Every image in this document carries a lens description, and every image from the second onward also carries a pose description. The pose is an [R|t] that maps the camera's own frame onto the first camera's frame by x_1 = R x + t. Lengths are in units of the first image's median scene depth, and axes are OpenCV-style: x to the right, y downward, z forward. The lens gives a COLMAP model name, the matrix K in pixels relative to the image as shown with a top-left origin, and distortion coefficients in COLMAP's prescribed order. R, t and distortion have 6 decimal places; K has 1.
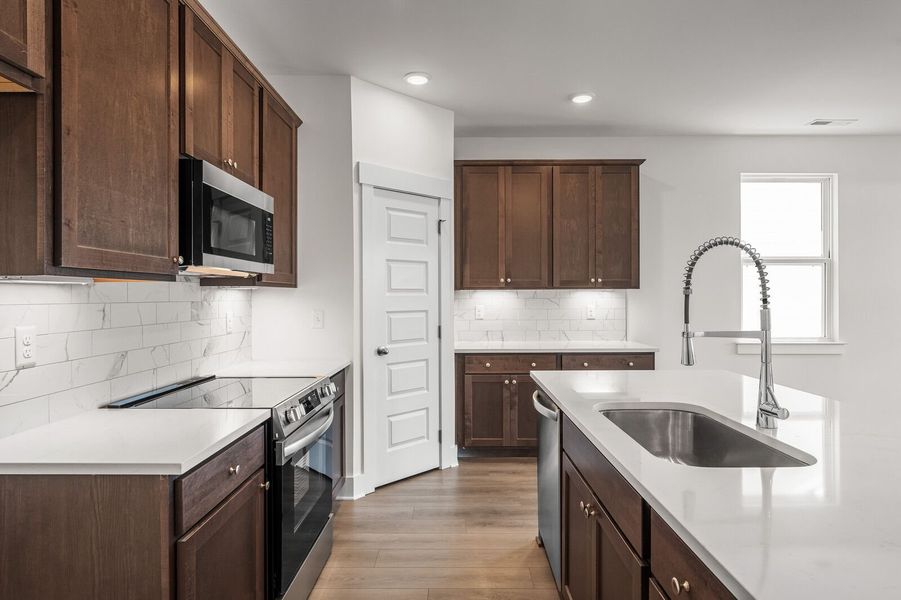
lens RADIAL K [[513.7, 0, 449.8], [0, 513.7, 294.6], [0, 0, 1]] dist [0.000538, -0.003142]
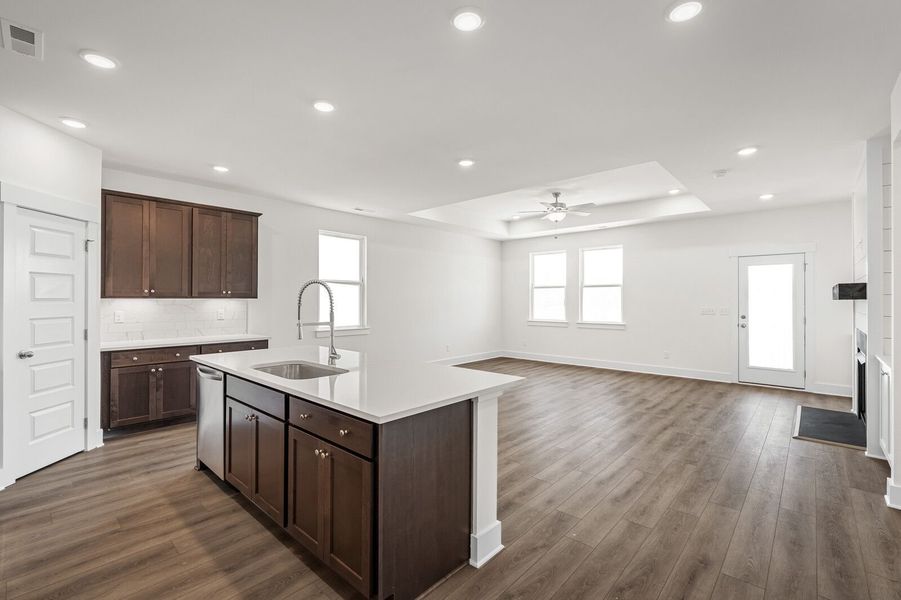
lens RADIAL K [[404.1, 0, 452.0], [0, 404.1, 297.1], [0, 0, 1]] dist [-0.007765, 0.002182]
pose [[0.665995, 0.007978, 0.745914, -0.148374], [-0.005571, 0.999968, -0.005721, -0.012843], [-0.745936, -0.000346, 0.666018, -0.238605]]
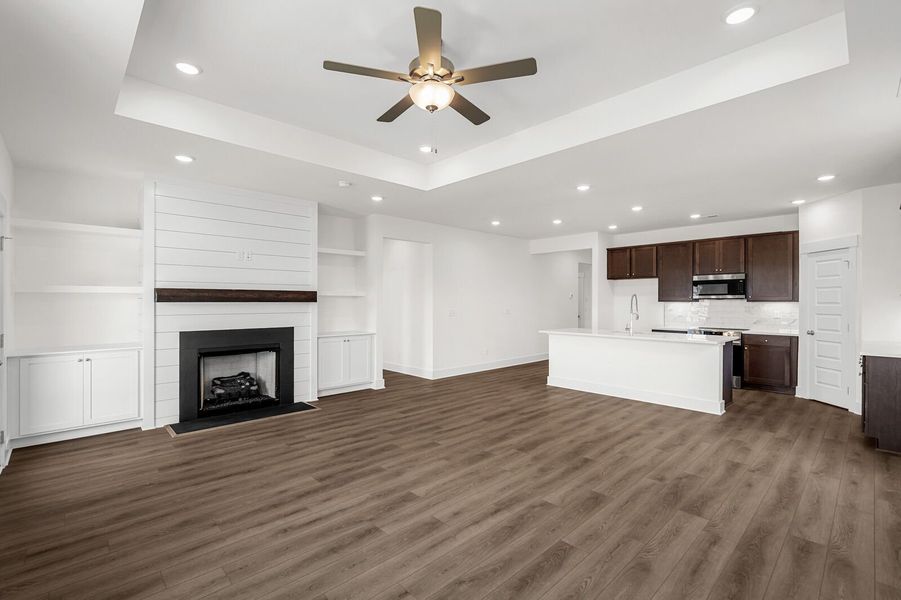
lens RADIAL K [[404.1, 0, 452.0], [0, 404.1, 303.3], [0, 0, 1]] dist [-0.007765, 0.002182]
pose [[-0.721291, 0.006163, -0.692604, 1.798042], [0.003782, 0.999981, 0.004960, -0.018711], [0.692621, 0.000958, -0.721301, 1.042729]]
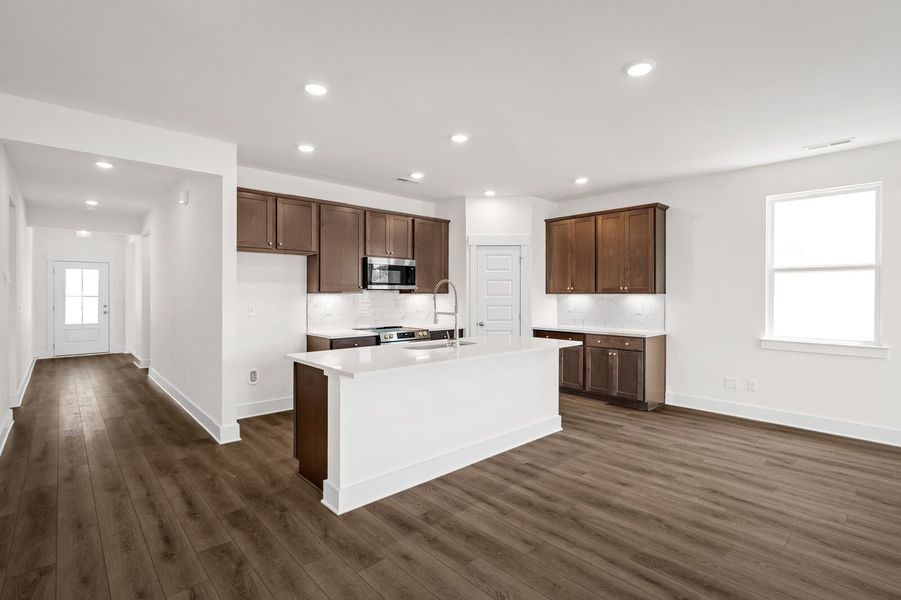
lens RADIAL K [[424.7, 0, 448.8], [0, 424.7, 295.4], [0, 0, 1]] dist [-0.004057, 0.000940]
pose [[0.678496, 0.006081, -0.734579, 0.935308], [-0.001239, 0.999974, 0.007134, -0.016228], [0.734603, -0.003930, 0.678486, -0.240203]]
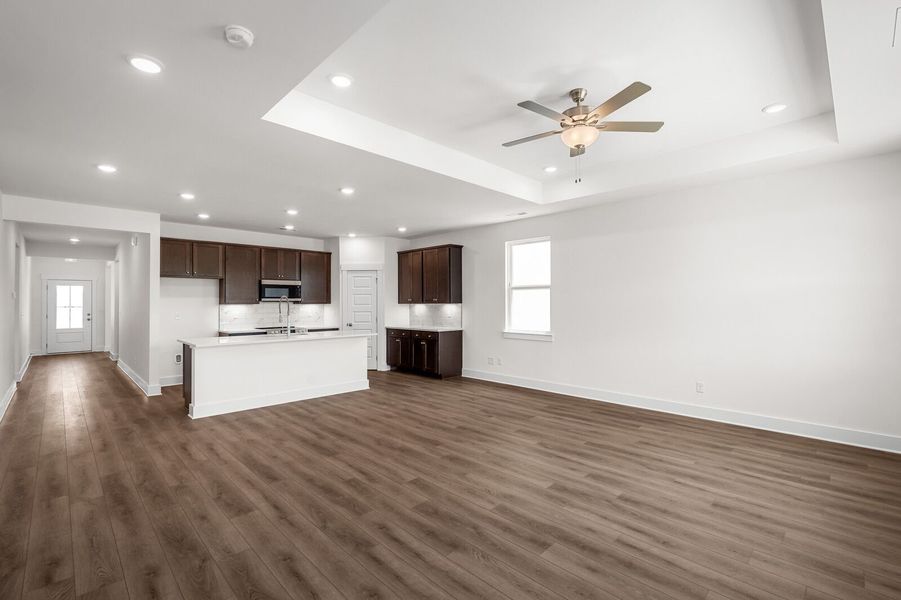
lens RADIAL K [[404.1, 0, 449.6], [0, 404.1, 298.2], [0, 0, 1]] dist [-0.007765, 0.002182]
pose [[0.701231, -0.008122, -0.712888, 1.758517], [0.003104, 0.999960, -0.008340, -0.021385], [0.712928, 0.003636, 0.701228, -0.219482]]
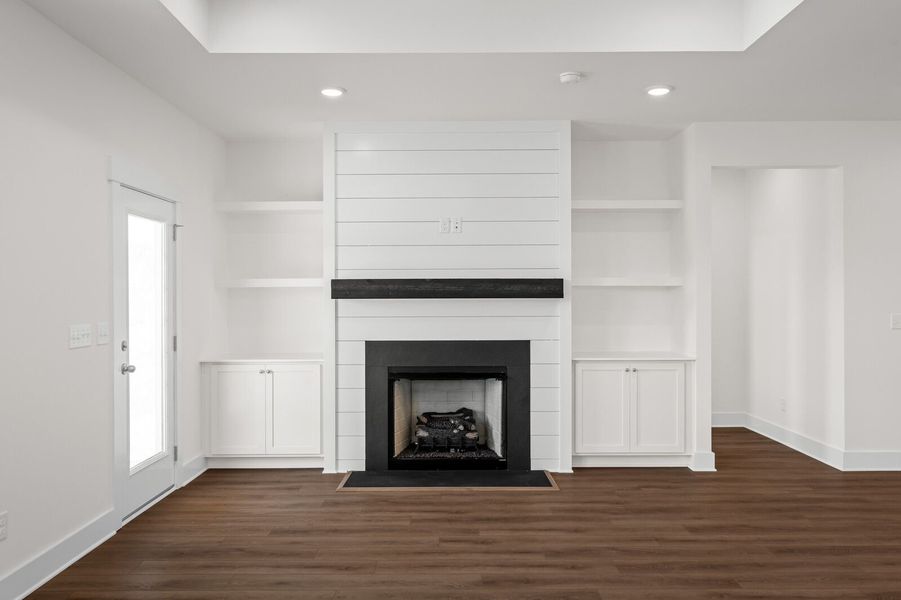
lens RADIAL K [[680.0, 0, 452.5], [0, 680.0, 298.6], [0, 0, 1]] dist [-0.000382, 0.002595]
pose [[-0.999969, 0.007322, -0.002730, 1.388063], [0.007327, 0.999971, -0.001821, -0.015514], [0.002717, -0.001841, -0.999995, 1.034439]]
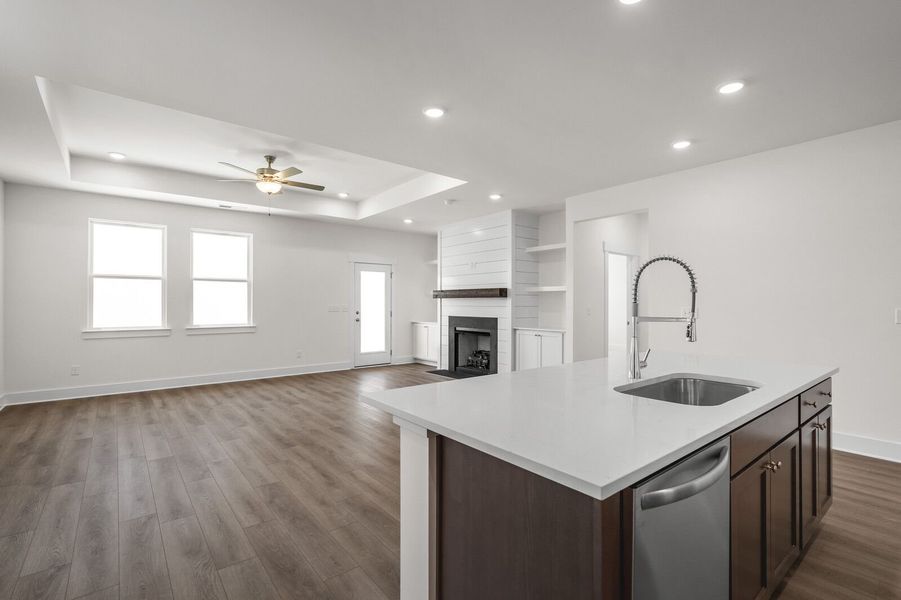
lens RADIAL K [[415.1, 0, 452.0], [0, 415.1, 302.1], [0, 0, 1]] dist [-0.001623, 0.000706]
pose [[-0.633138, 0.004748, 0.774024, -0.004059], [-0.002802, 0.999961, -0.008426, 0.015955], [-0.774034, -0.007504, -0.633100, 0.919050]]
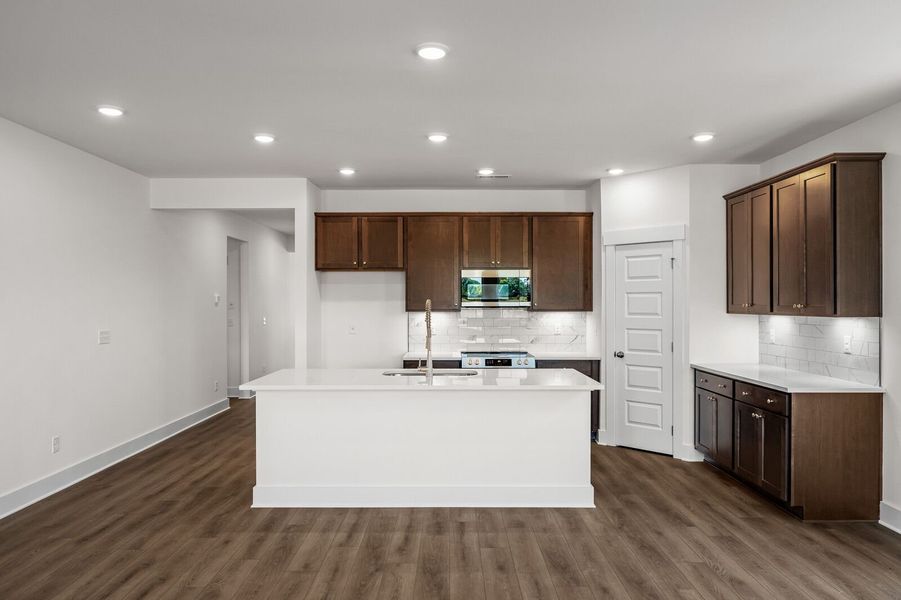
lens RADIAL K [[599.1, 0, 448.6], [0, 599.1, 304.6], [0, 0, 1]] dist [-0.003041, 0.000039]
pose [[0.003339, 0.007162, -0.999969, 1.428646], [0.004184, 0.999966, 0.007176, -0.044095], [0.999986, -0.004208, 0.003309, 0.447012]]
